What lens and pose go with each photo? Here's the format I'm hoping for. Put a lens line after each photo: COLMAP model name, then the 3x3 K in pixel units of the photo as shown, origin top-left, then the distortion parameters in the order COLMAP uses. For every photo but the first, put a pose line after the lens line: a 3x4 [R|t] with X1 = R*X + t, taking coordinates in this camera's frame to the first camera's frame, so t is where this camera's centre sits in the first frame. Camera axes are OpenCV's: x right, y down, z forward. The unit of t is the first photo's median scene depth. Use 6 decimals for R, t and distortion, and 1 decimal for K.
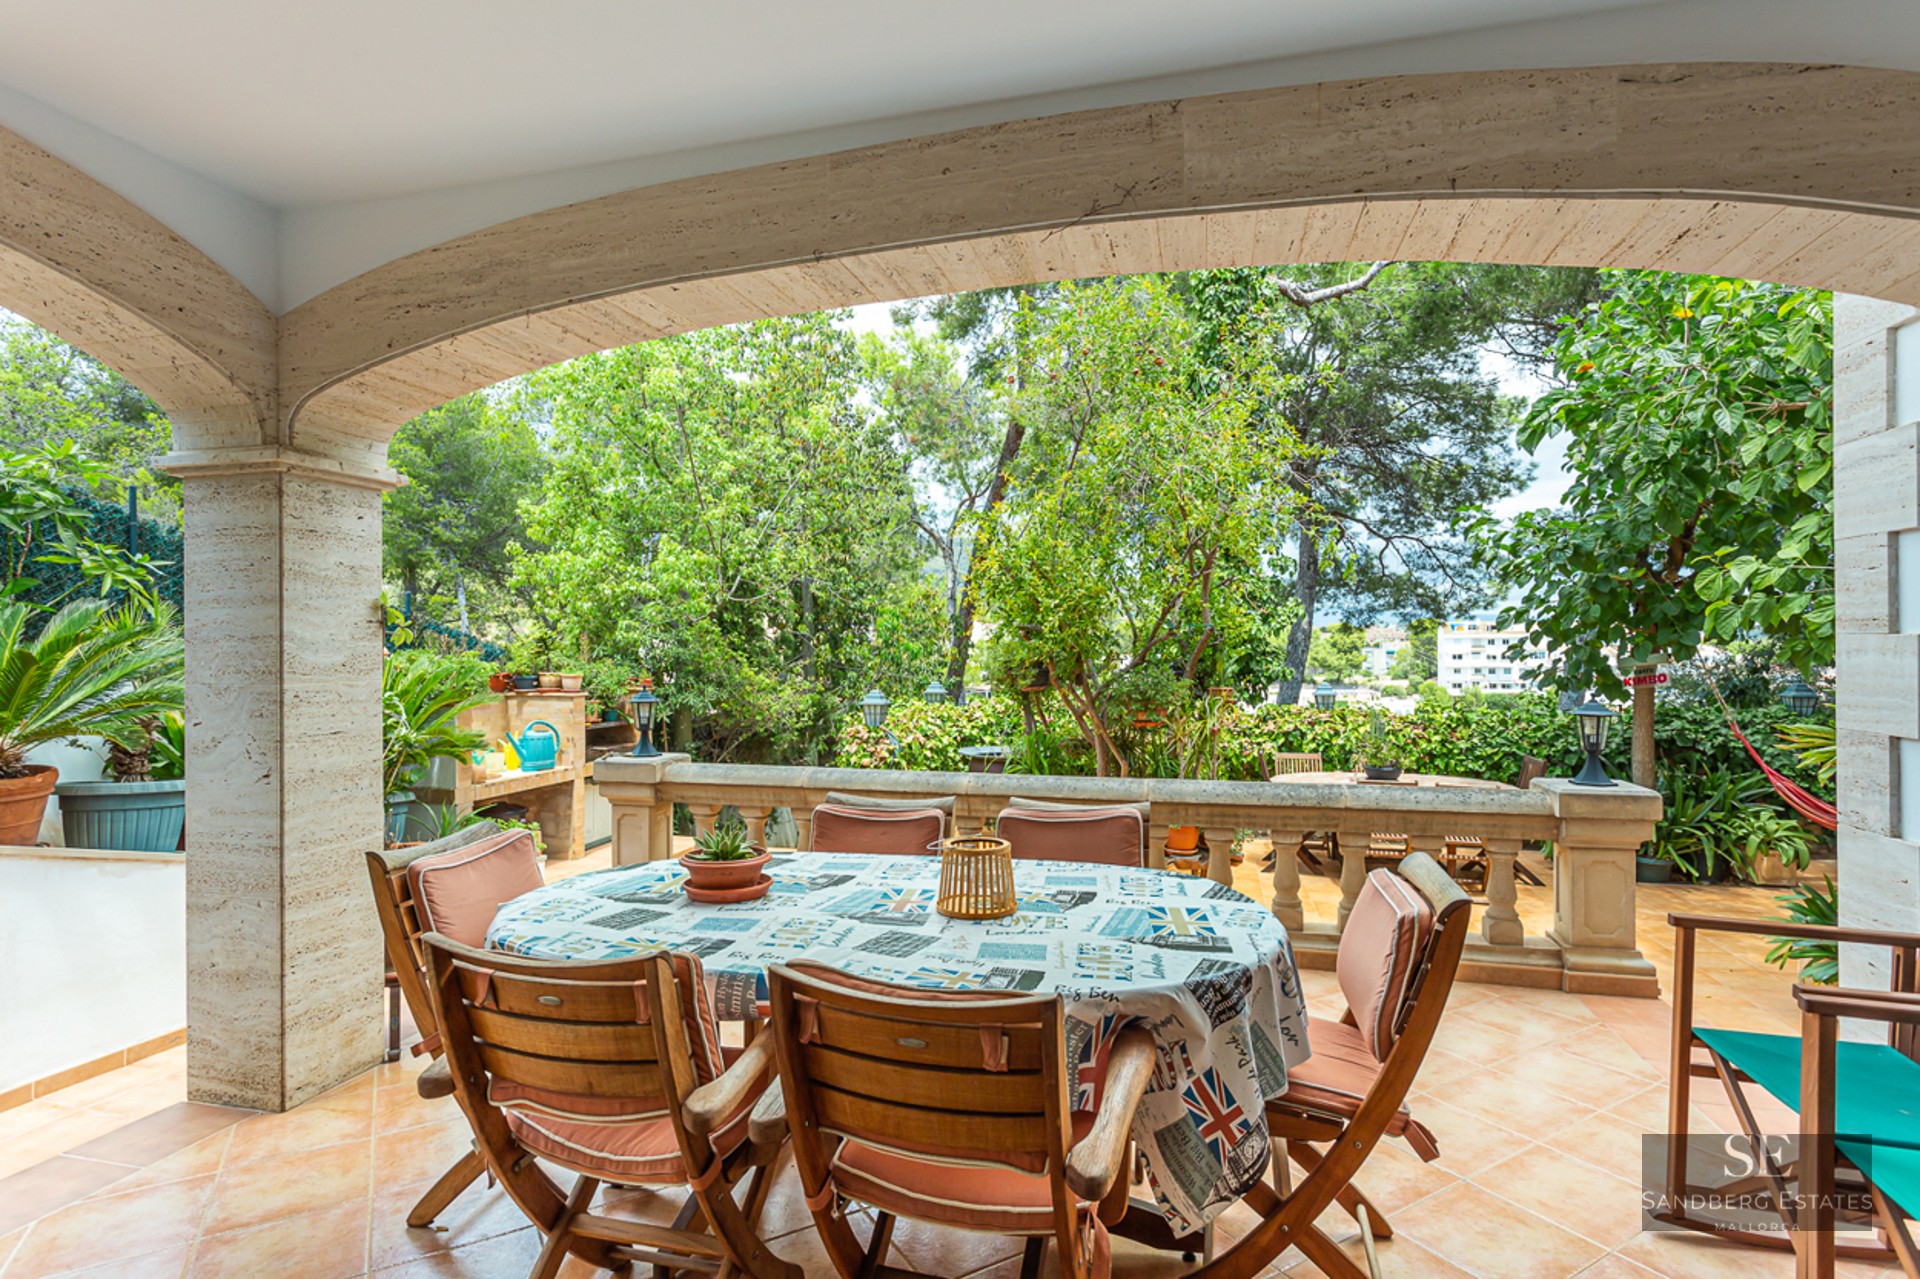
lens RADIAL K [[972.5, 0, 955.9], [0, 972.5, 642.4], [0, 0, 1]] dist [0.004873, 0.000900]
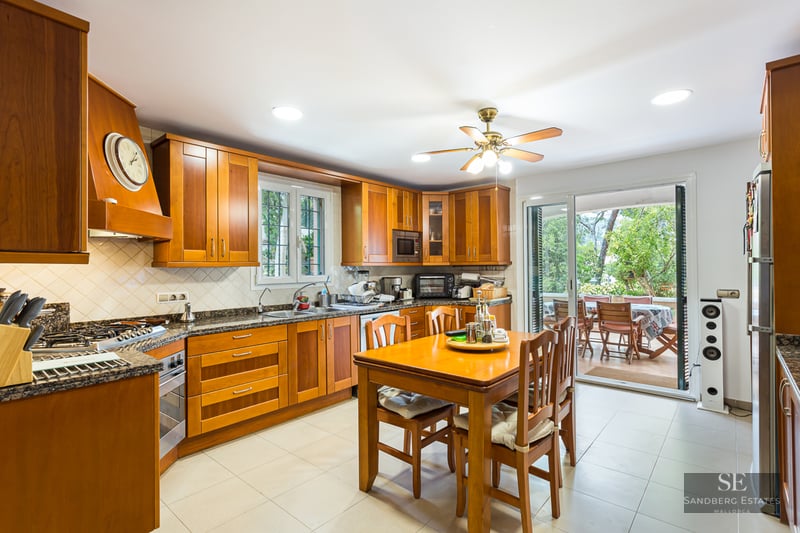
lens RADIAL K [[405.2, 0, 401.0], [0, 405.2, 267.3], [0, 0, 1]] dist [0.004873, 0.000900]
pose [[0.906928, -0.009613, -0.421176, -0.206081], [0.011376, 0.999934, 0.001675, -0.022900], [0.421132, -0.006311, 0.906977, -2.853907]]
